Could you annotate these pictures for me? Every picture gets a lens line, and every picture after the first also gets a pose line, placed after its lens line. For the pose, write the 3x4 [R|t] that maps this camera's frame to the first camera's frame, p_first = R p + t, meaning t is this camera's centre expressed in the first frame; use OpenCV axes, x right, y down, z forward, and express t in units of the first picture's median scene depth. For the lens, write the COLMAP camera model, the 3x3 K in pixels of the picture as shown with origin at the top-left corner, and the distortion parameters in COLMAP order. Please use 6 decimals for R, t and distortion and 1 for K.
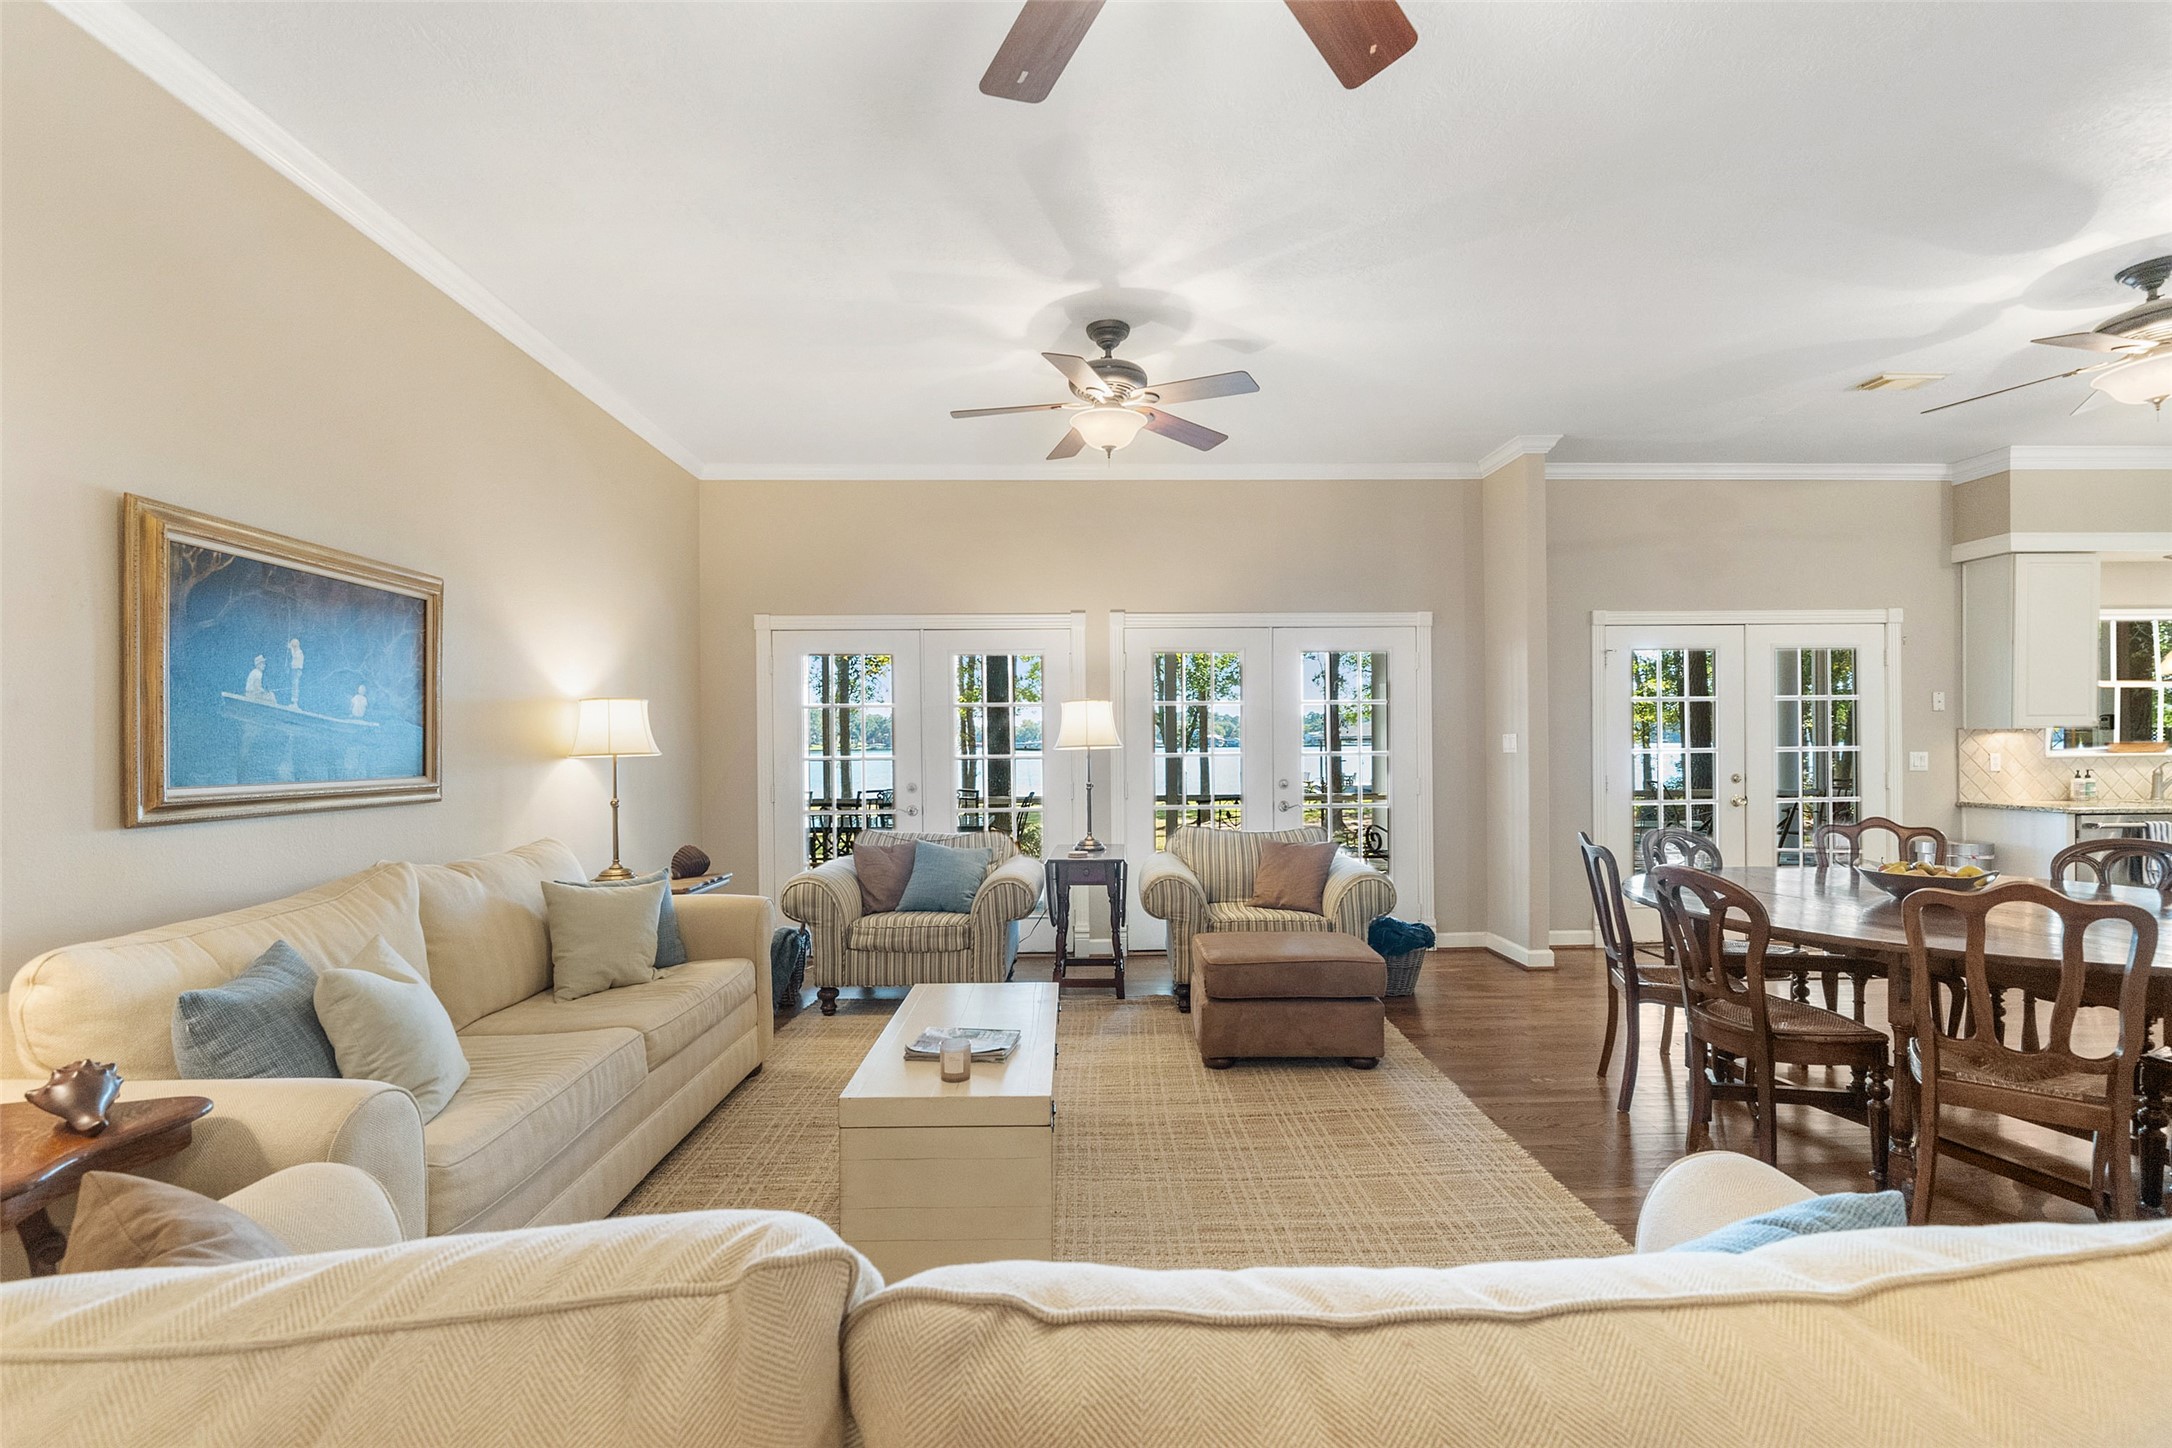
lens RADIAL K [[915.9, 0, 1085.4], [0, 915.9, 737.8], [0, 0, 1]] dist [-0.000385, -0.000111]
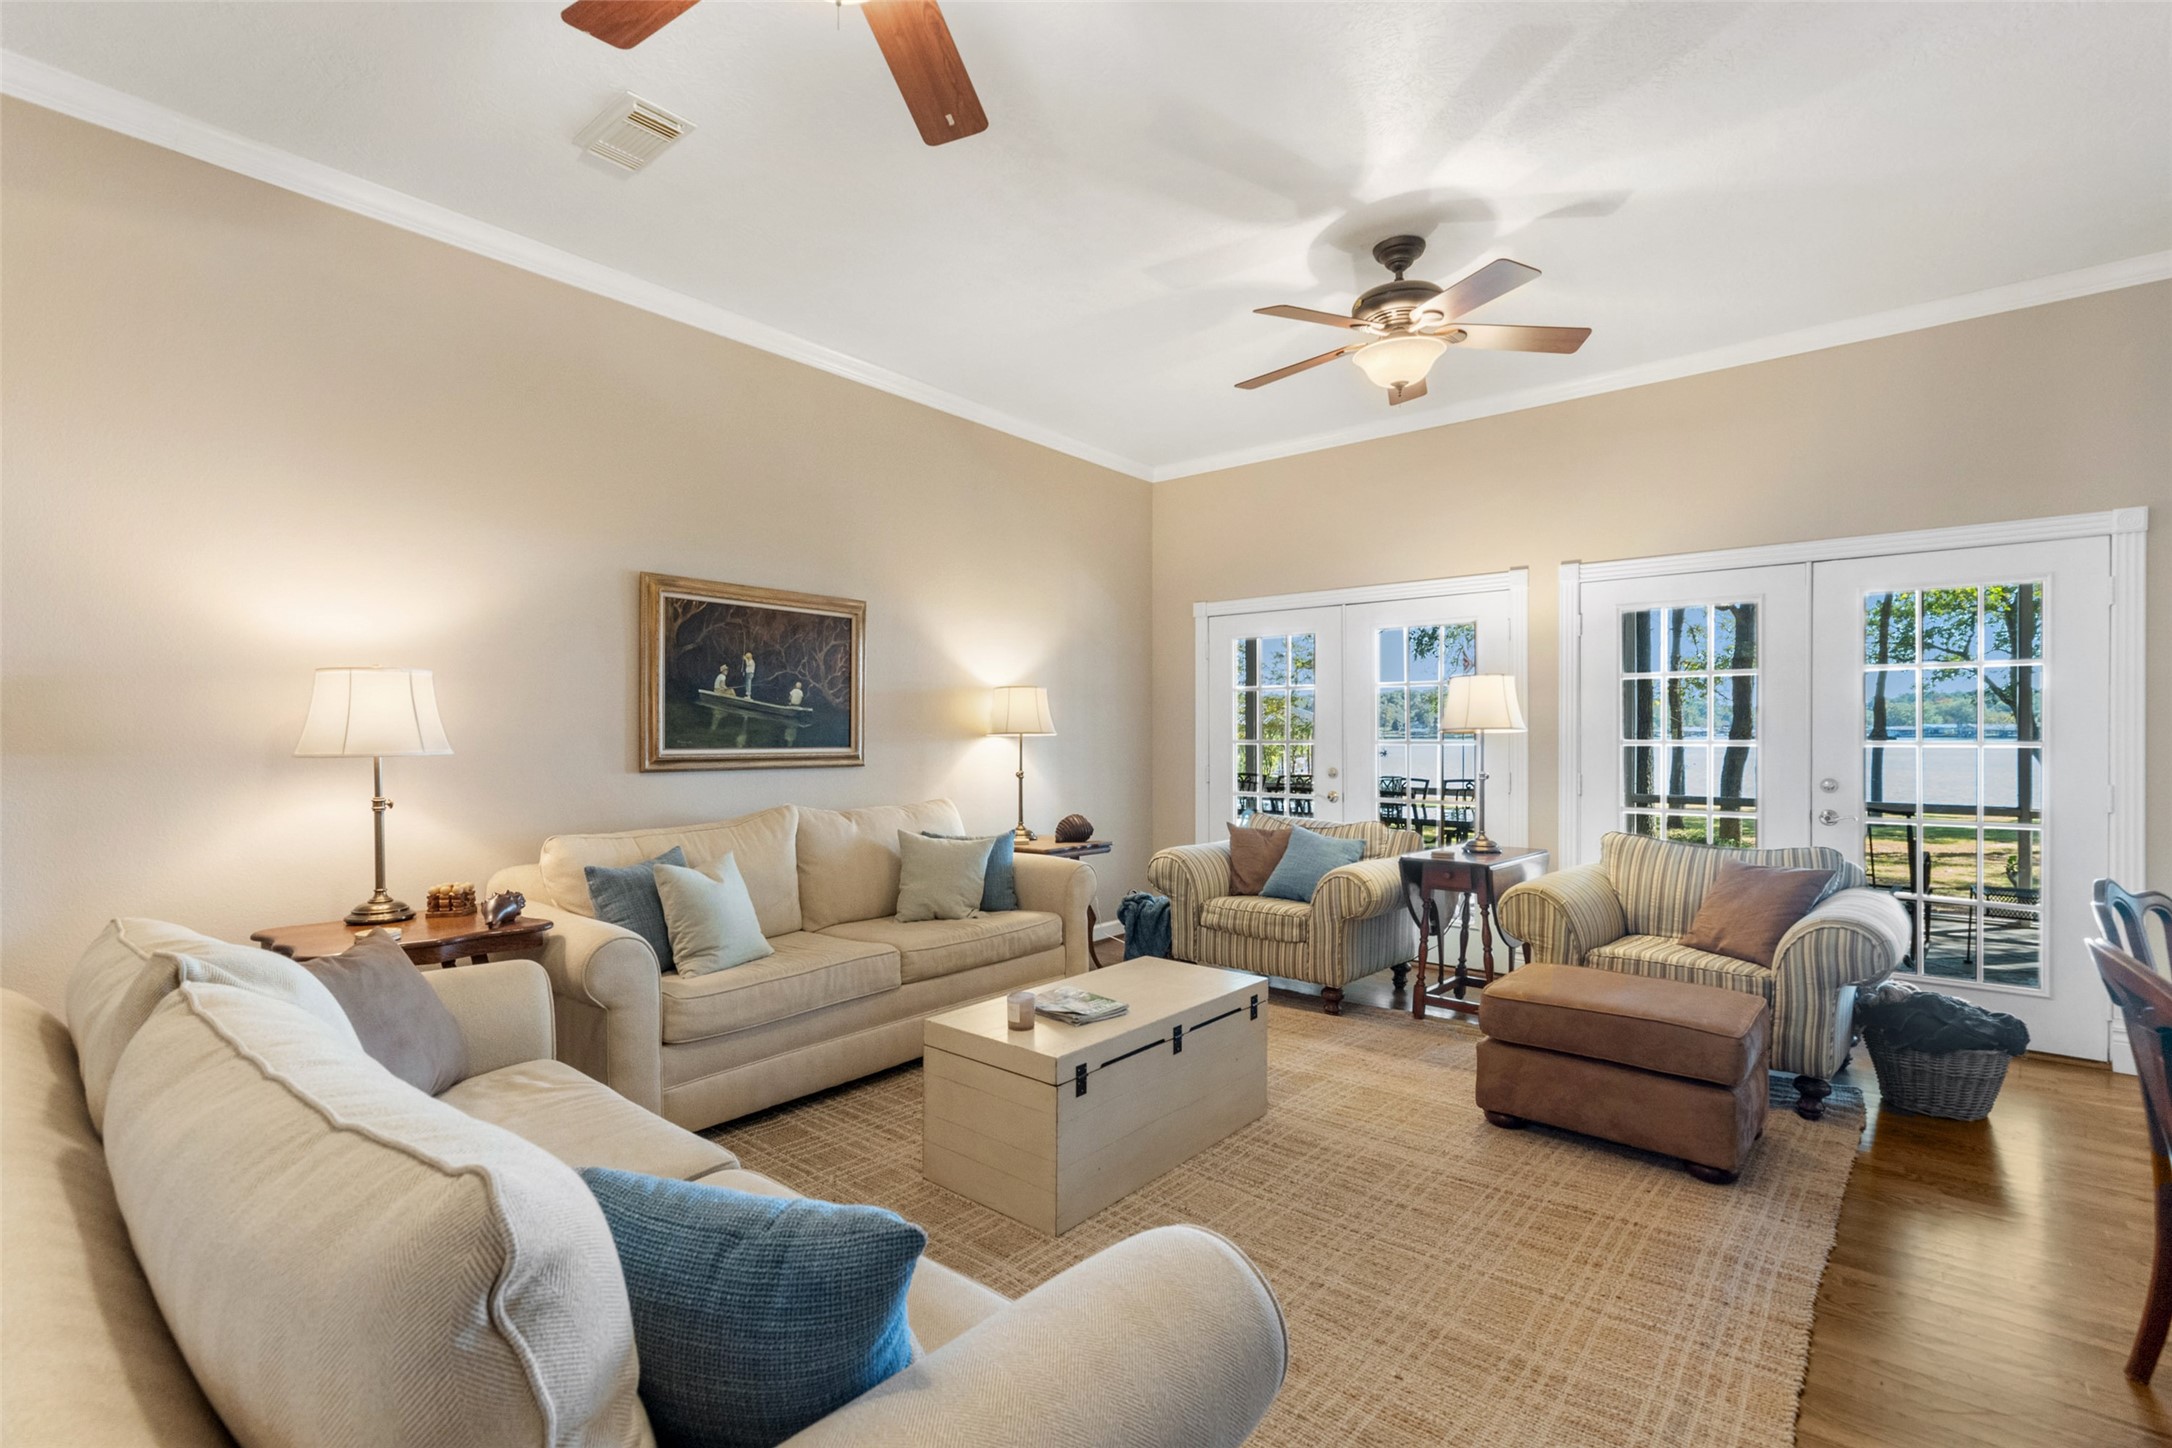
lens RADIAL K [[978.2, 0, 1090.5], [0, 978.2, 730.8], [0, 0, 1]] dist [0.000200, 0.000011]
pose [[0.754051, 0.005446, -0.656794, 0.415366], [-0.000343, 0.999969, 0.007898, 0.004731], [0.656816, -0.005730, 0.754029, 0.105539]]
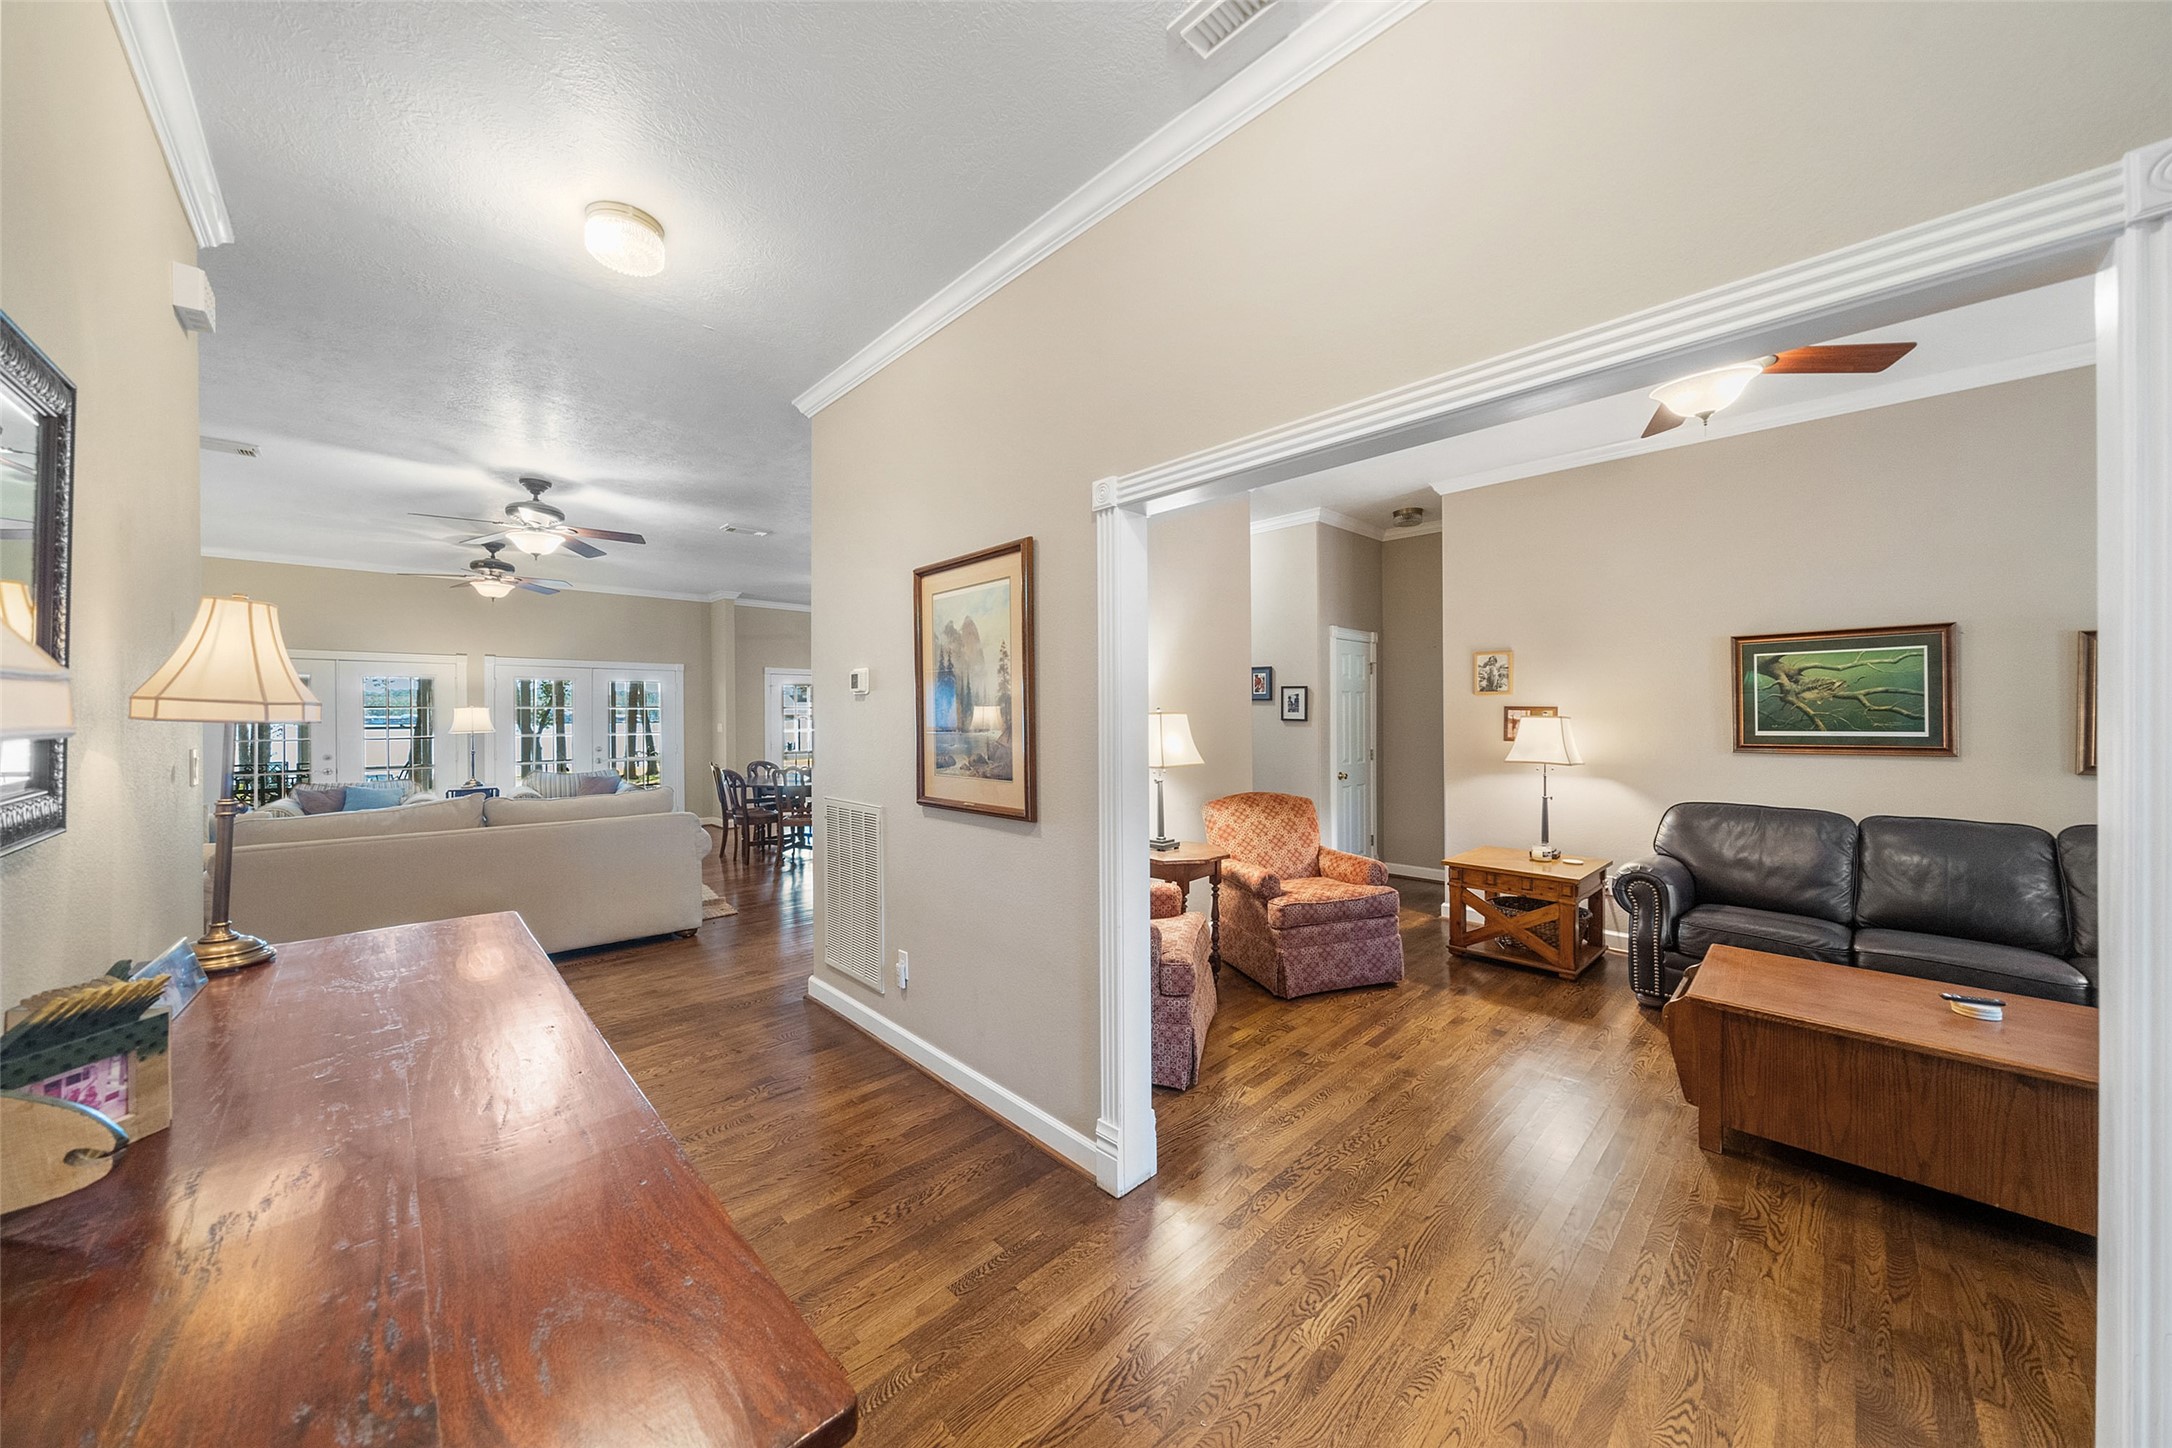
lens RADIAL K [[741.3, 0, 1092.3], [0, 741.3, 717.7], [0, 0, 1]] dist [0.000158, 0.000005]
pose [[0.733768, 0.002531, 0.679395, -0.126682], [-0.005518, 0.999982, 0.002235, -0.038668], [-0.679377, -0.005388, 0.733769, -1.294766]]
